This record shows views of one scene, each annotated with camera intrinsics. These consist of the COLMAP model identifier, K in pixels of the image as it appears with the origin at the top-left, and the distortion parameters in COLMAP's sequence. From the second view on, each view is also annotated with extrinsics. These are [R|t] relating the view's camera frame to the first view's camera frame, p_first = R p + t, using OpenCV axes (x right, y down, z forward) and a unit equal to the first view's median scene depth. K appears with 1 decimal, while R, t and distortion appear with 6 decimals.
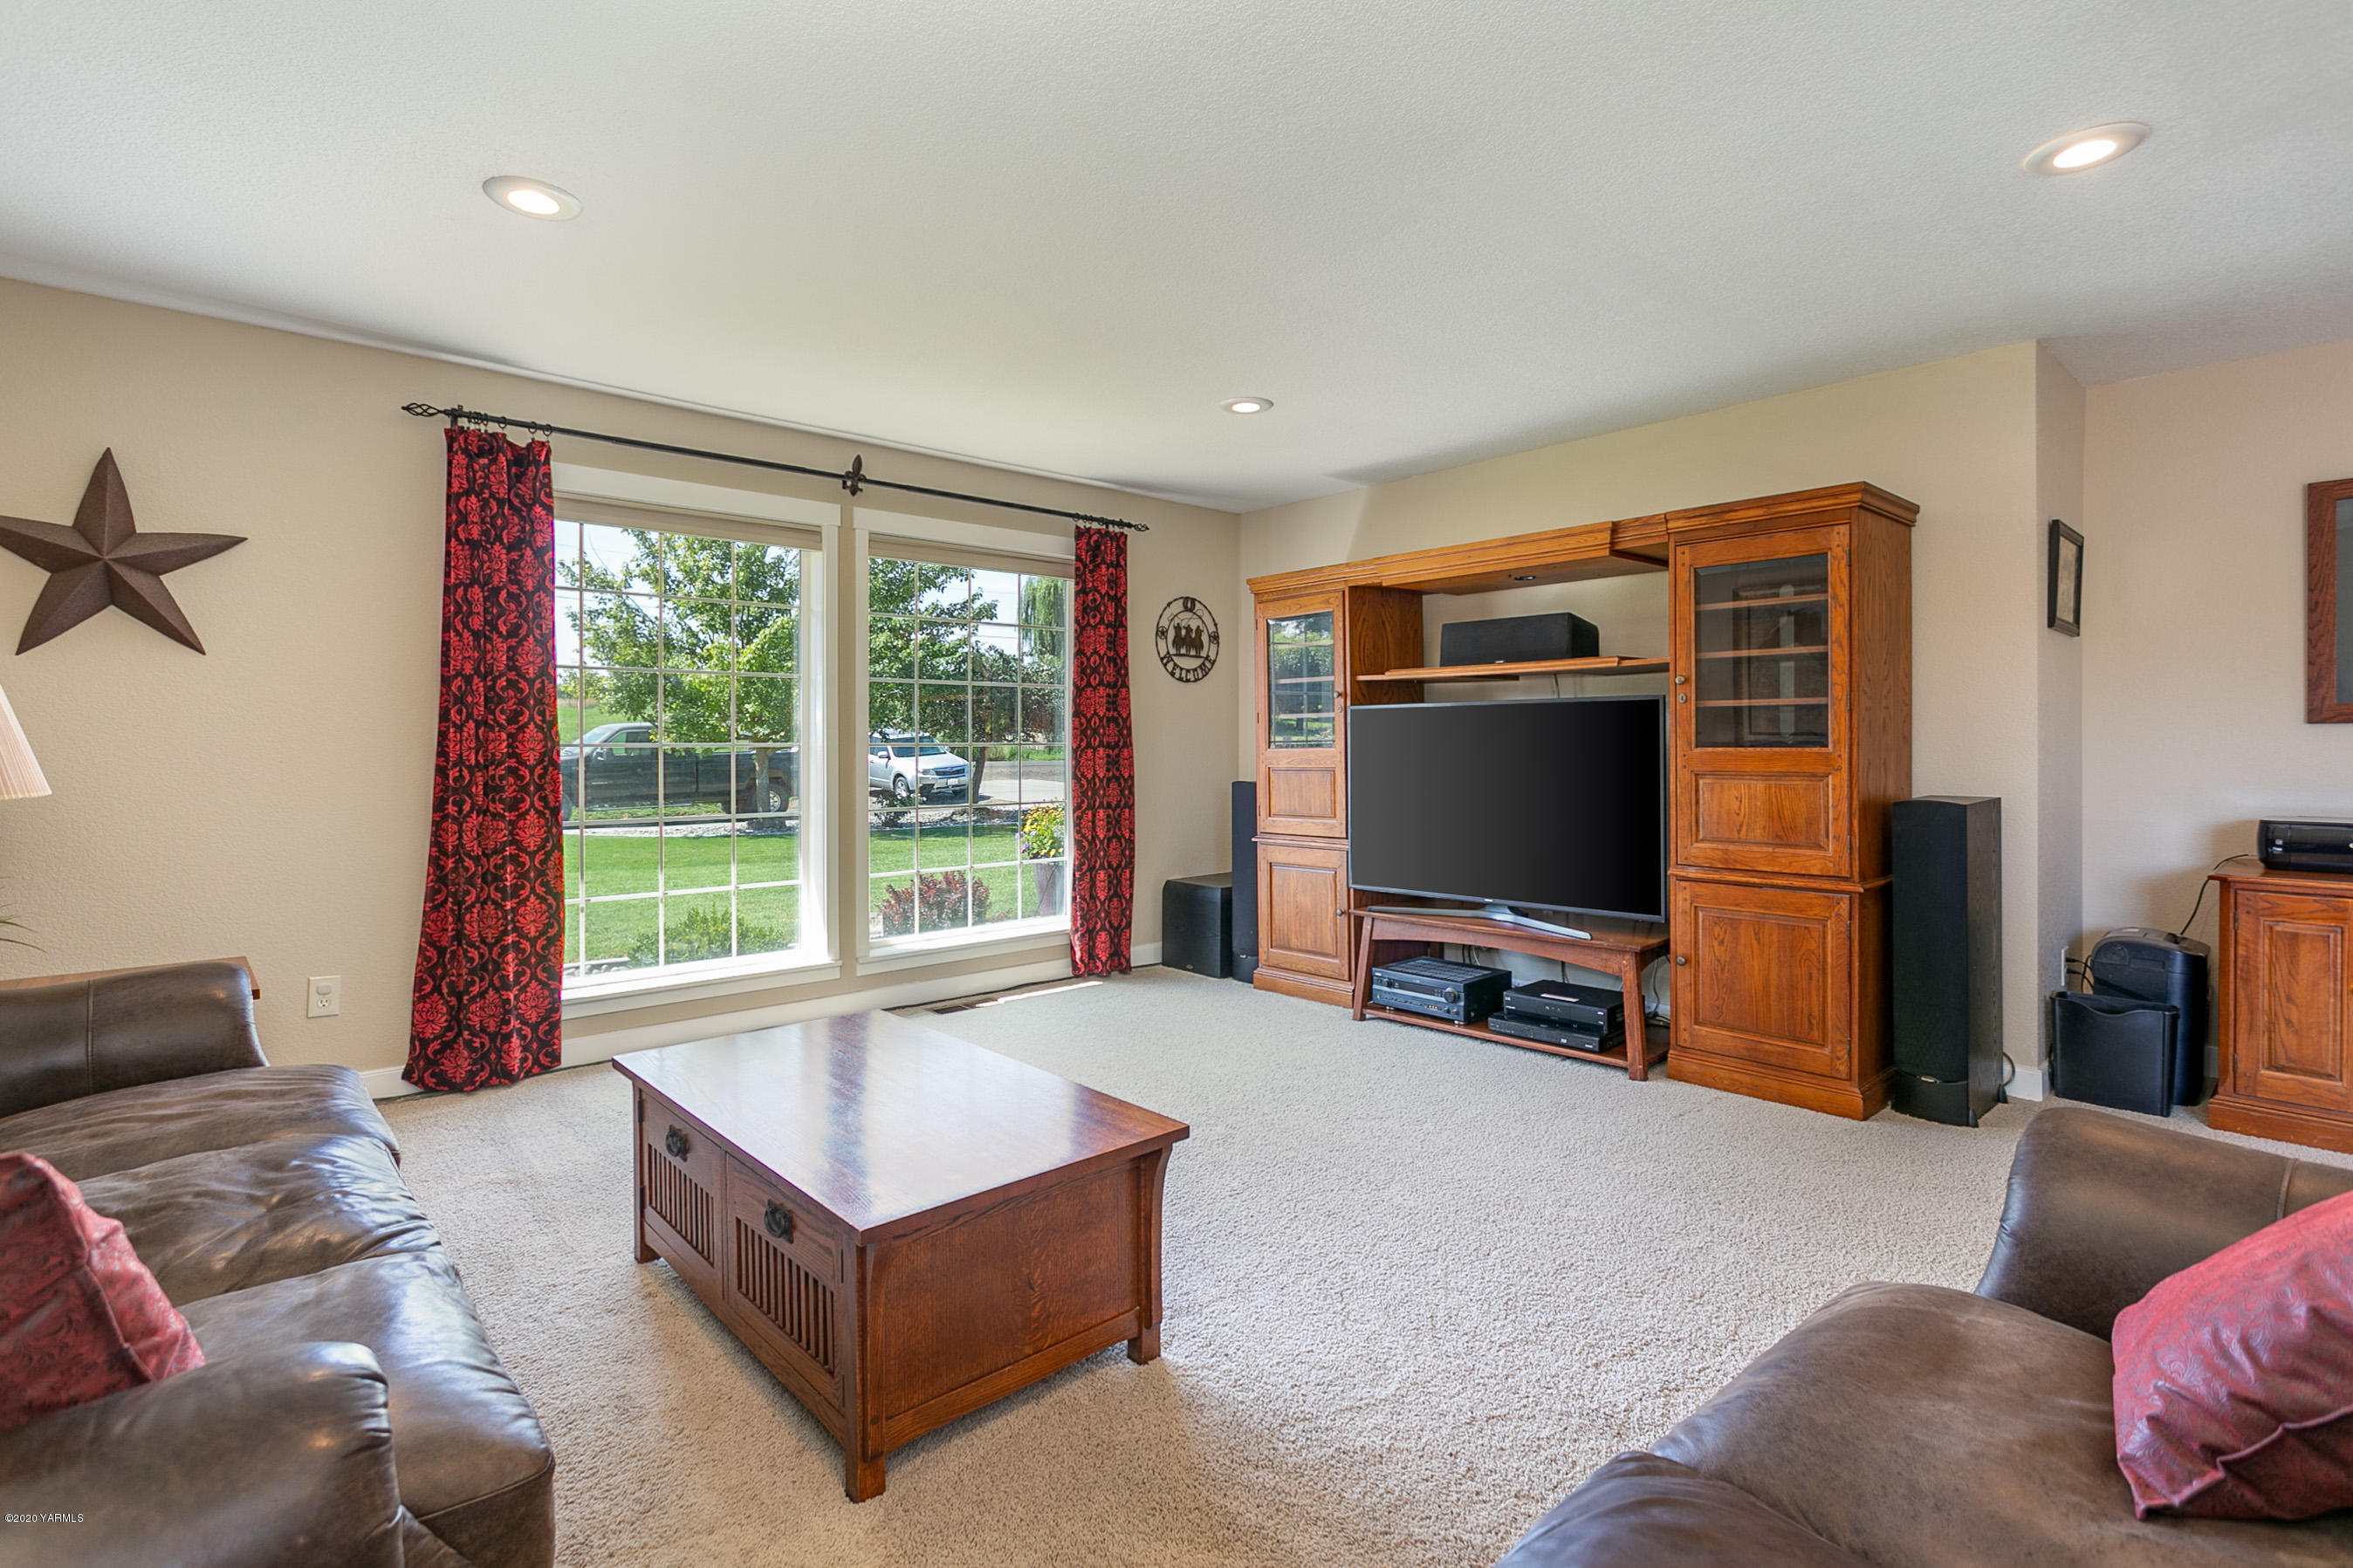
lens RADIAL K [[1113.7, 0, 1179.9], [0, 1113.7, 767.9], [0, 0, 1]] dist [-0.000022, -0.000095]
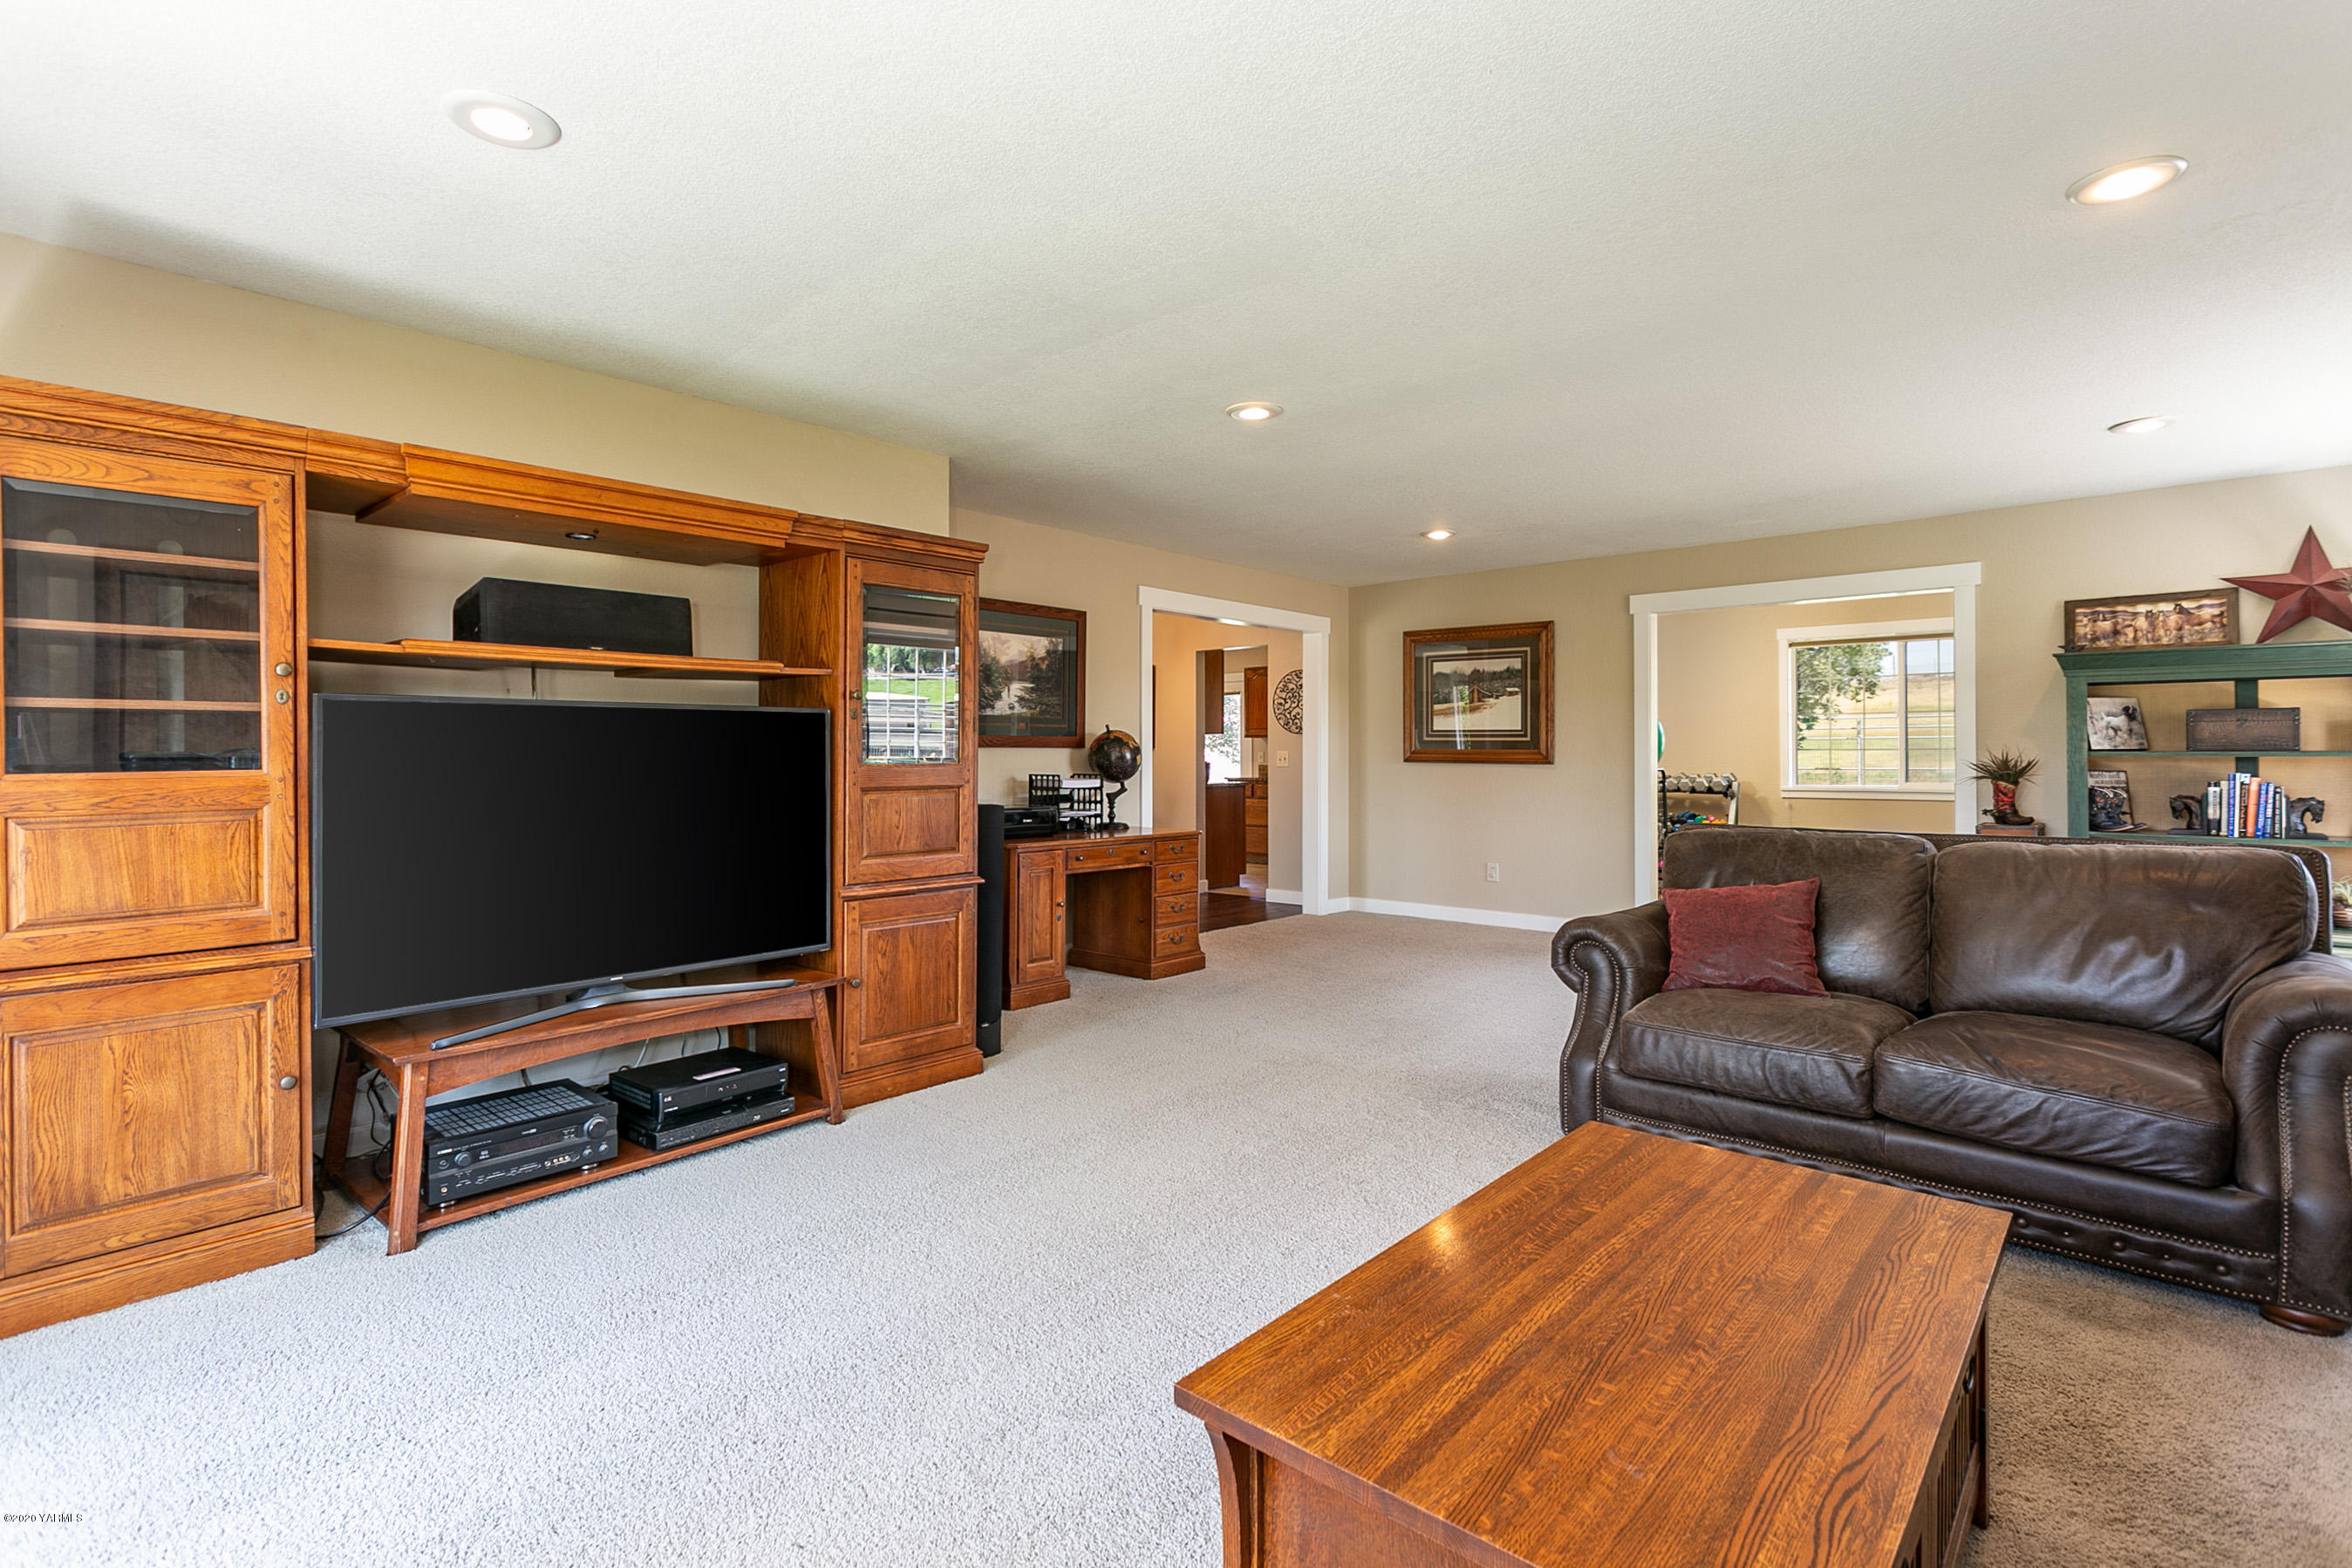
lens RADIAL K [[1113.3, 0, 1174.1], [0, 1113.3, 758.7], [0, 0, 1]] dist [-0.000022, -0.000095]
pose [[-0.093024, 0.000100, 0.995664, -0.473705], [0.023261, 0.999727, 0.002073, -0.016243], [-0.995392, 0.023353, -0.093001, 0.702118]]
